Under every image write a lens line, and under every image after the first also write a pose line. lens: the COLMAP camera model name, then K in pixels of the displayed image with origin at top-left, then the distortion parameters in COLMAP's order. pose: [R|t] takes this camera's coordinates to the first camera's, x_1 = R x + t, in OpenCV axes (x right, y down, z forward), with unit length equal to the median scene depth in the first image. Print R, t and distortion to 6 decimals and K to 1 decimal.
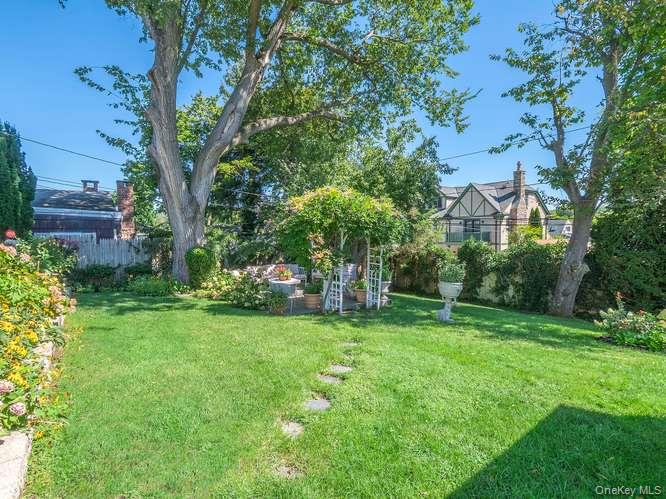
lens RADIAL K [[326.3, 0, 332.3], [0, 326.3, 249.1], [0, 0, 1]] dist [-0.004780, -0.003372]
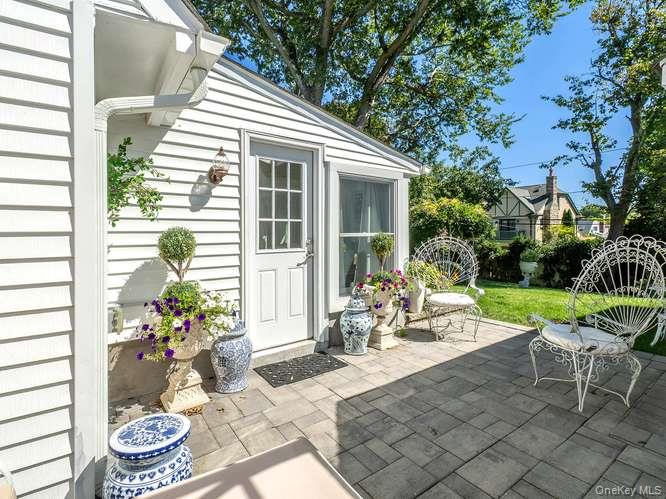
lens RADIAL K [[326.3, 0, 328.1], [0, 326.3, 235.0], [0, 0, 1]] dist [-0.004780, -0.003372]
pose [[0.998513, 0.009195, -0.053729, -0.308010], [-0.011203, 0.999246, -0.037180, 0.027284], [0.053346, 0.037726, 0.997863, -0.350656]]
